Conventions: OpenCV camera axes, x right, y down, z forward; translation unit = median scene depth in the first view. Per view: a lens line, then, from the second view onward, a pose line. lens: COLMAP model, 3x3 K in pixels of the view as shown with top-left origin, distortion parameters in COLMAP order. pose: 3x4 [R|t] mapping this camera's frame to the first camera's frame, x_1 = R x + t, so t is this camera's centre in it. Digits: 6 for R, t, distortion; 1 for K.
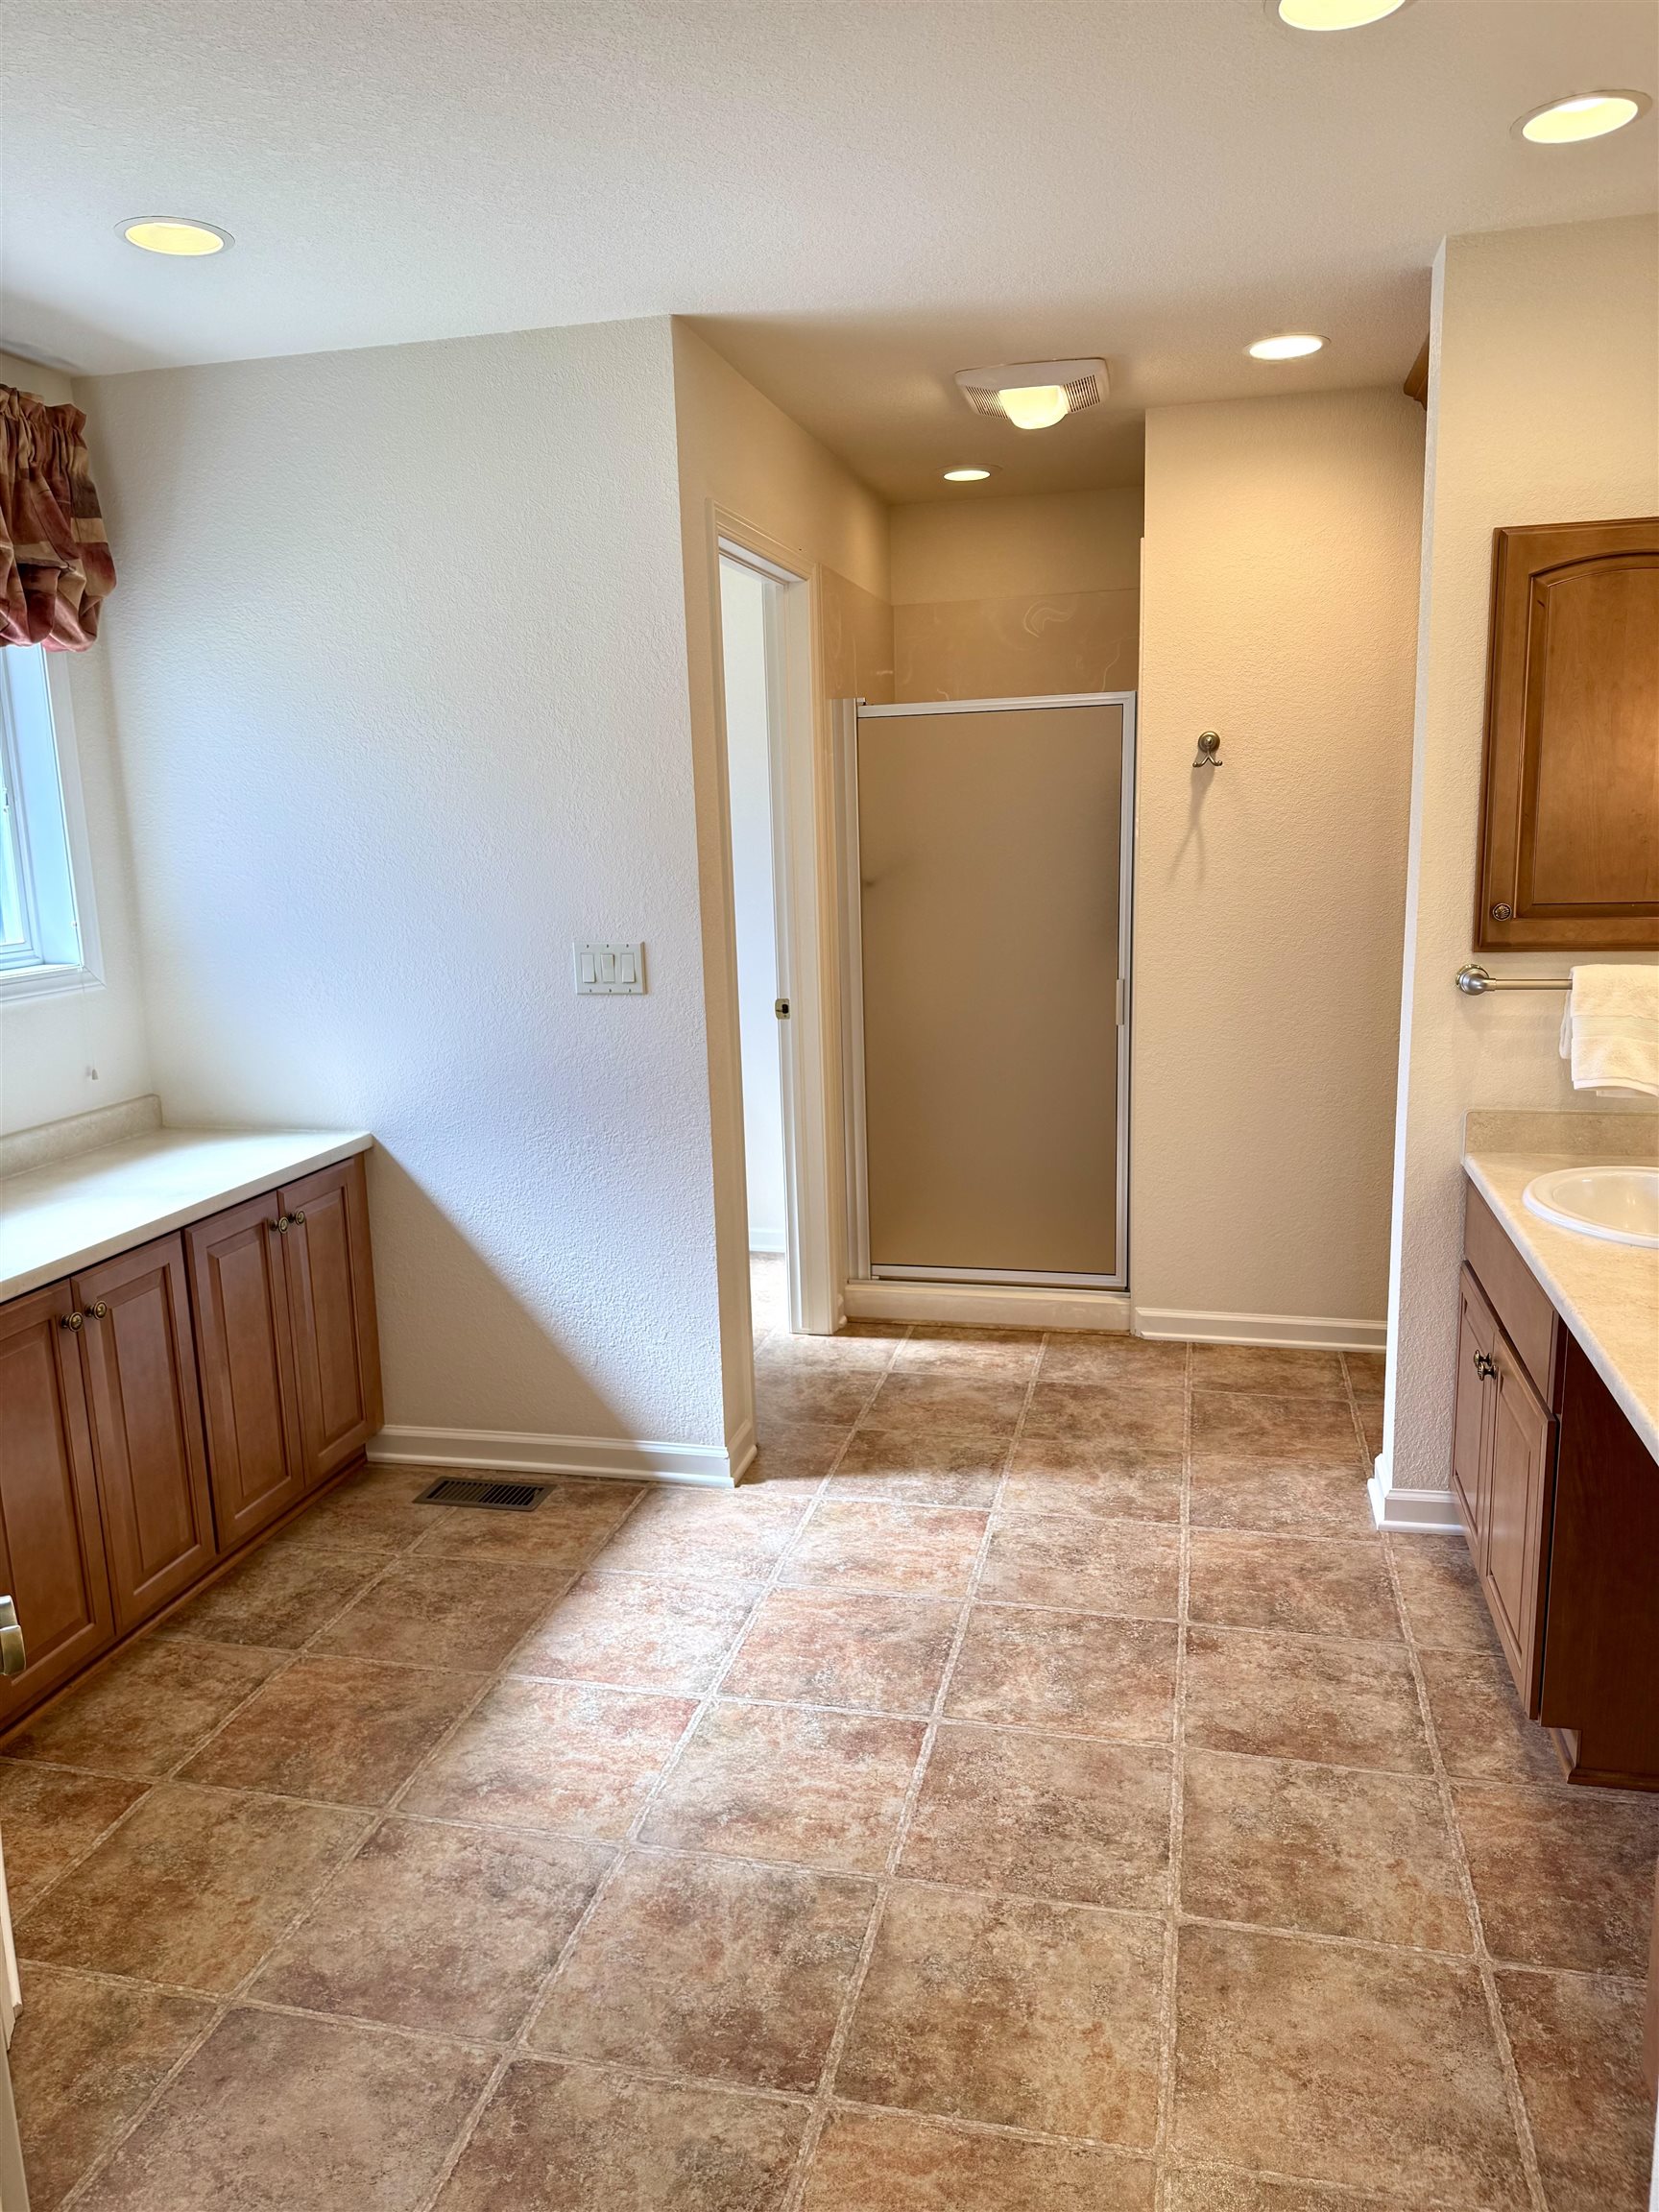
lens RADIAL K [[1570.6, 0, 823.6], [0, 1570.6, 1105.5], [0, 0, 1]] dist [0.008090, -0.017389]
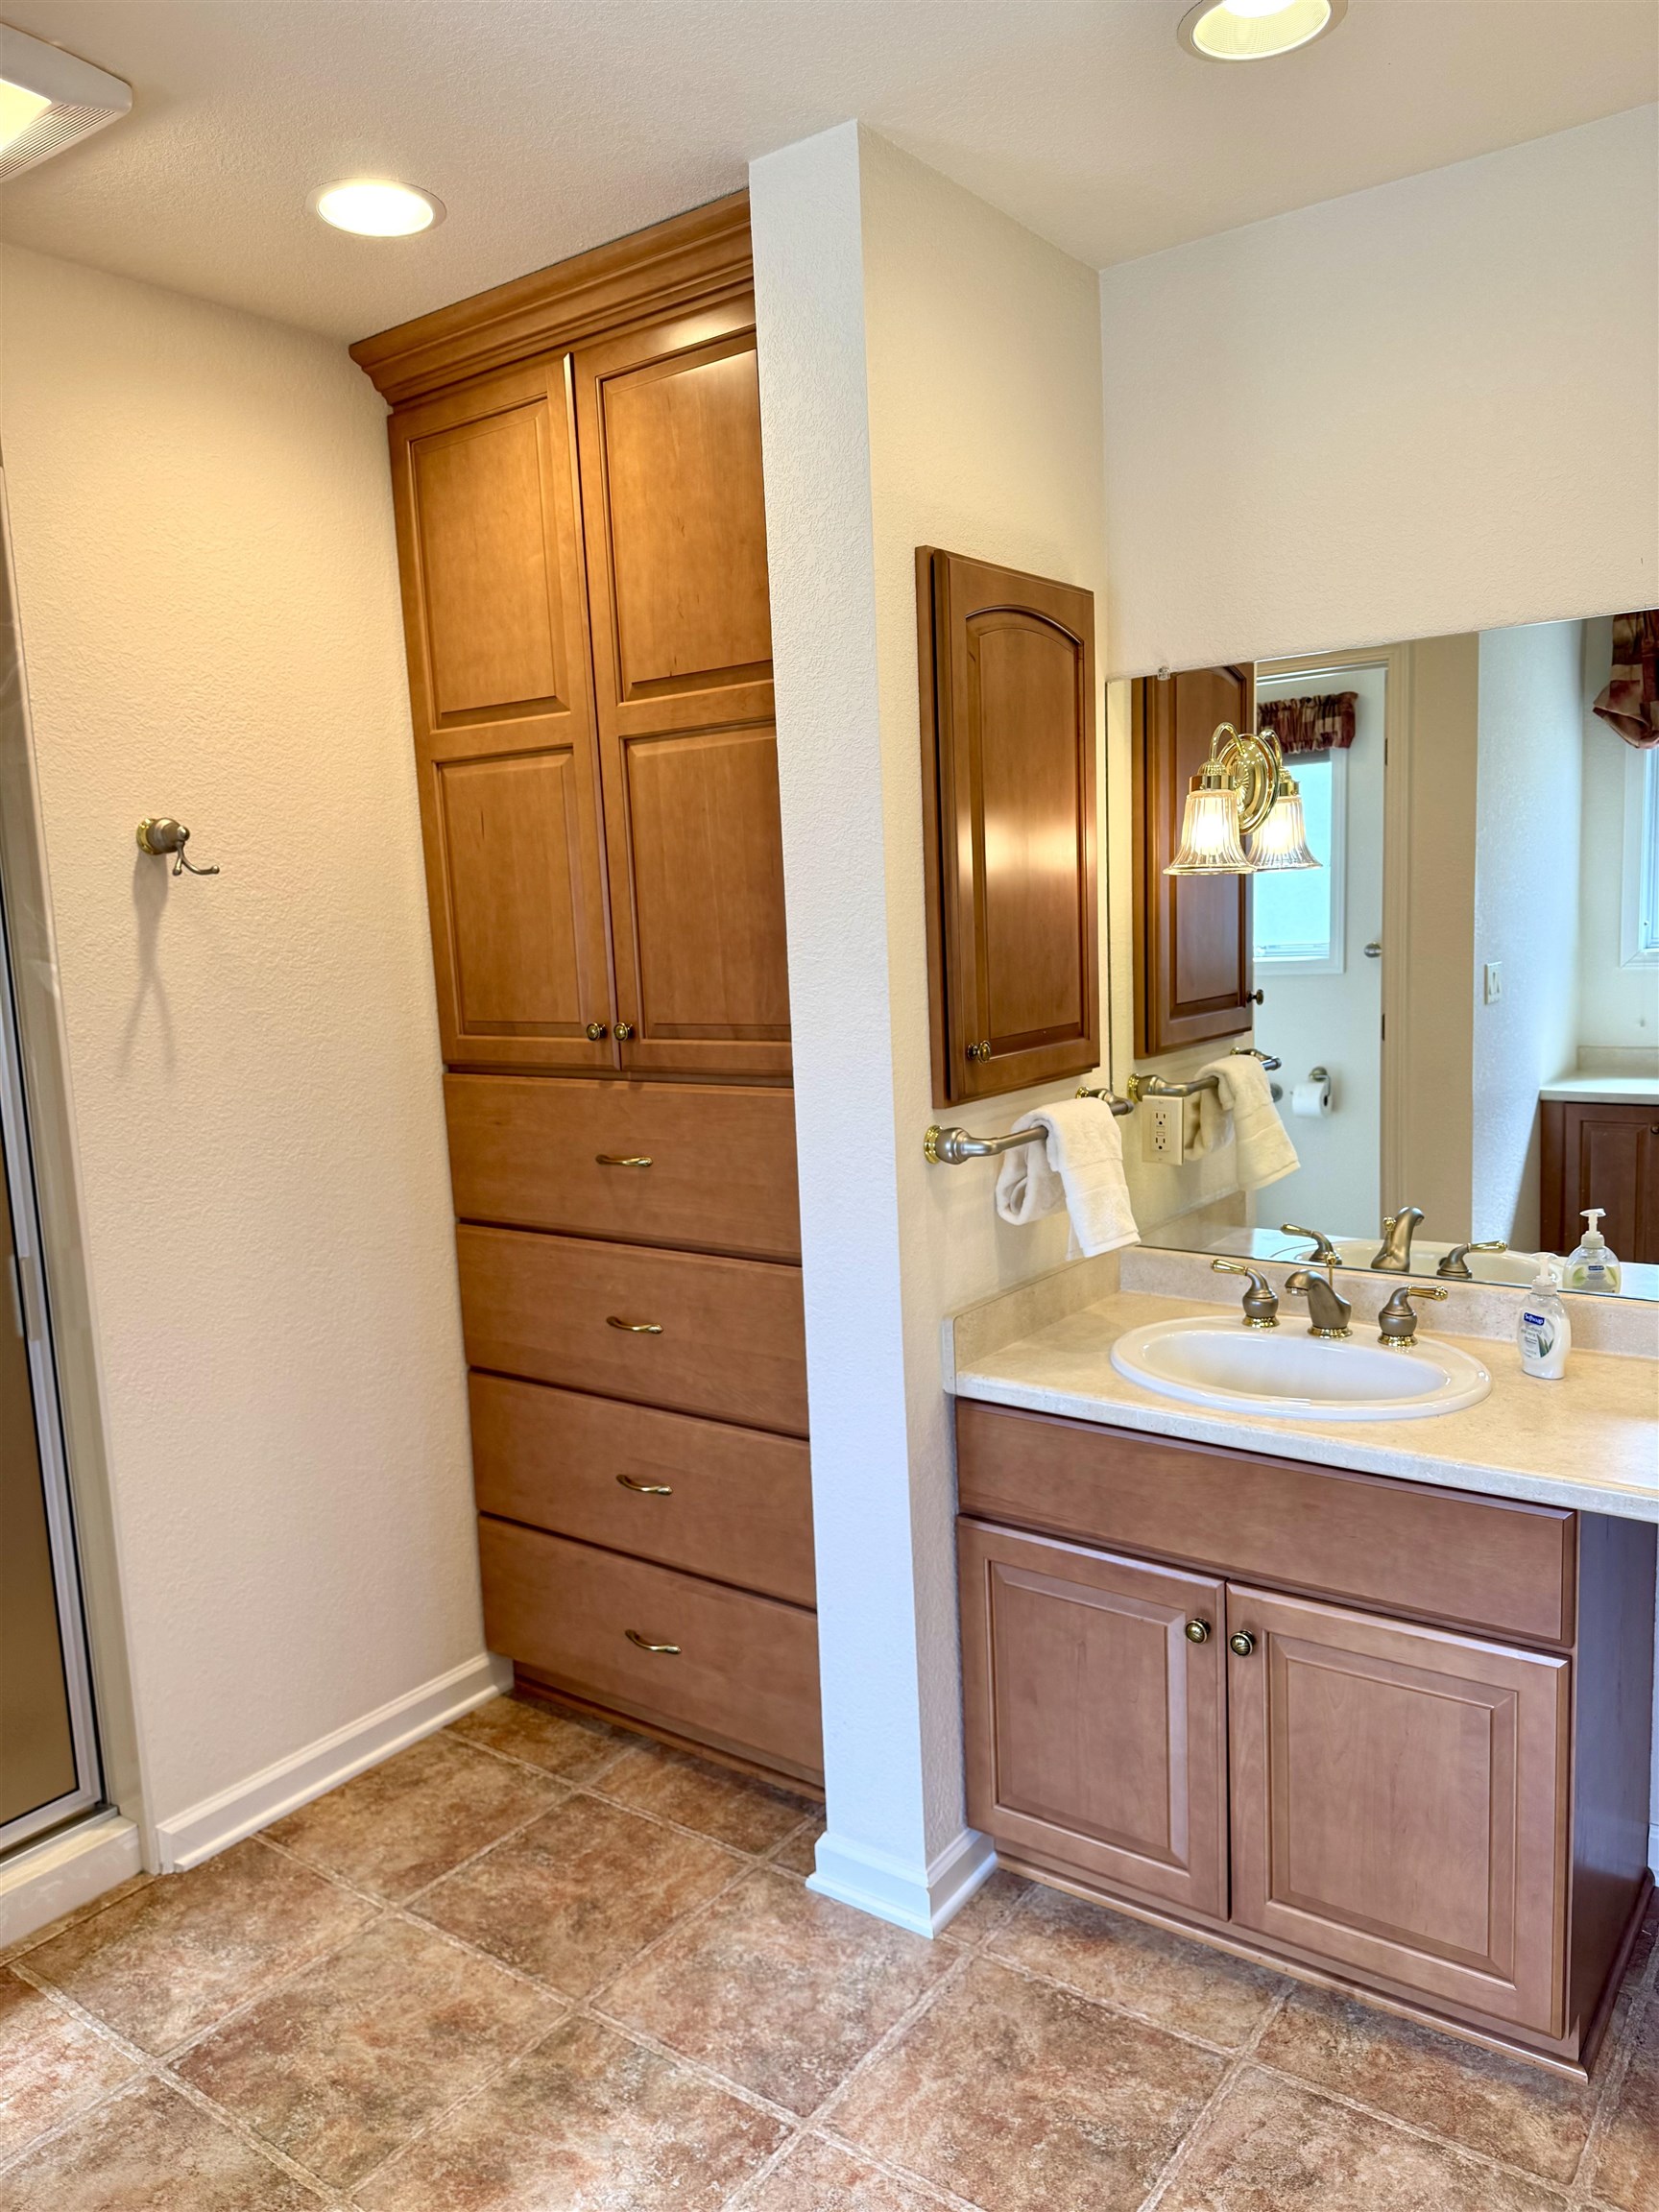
lens RADIAL K [[1570.6, 0, 830.8], [0, 1570.6, 1092.4], [0, 0, 1]] dist [0.008090, -0.017389]
pose [[0.382233, -0.095805, 0.919086, -0.217692], [0.205481, 0.978521, 0.016544, -0.095156], [-0.900930, 0.182531, 0.393709, 0.562656]]
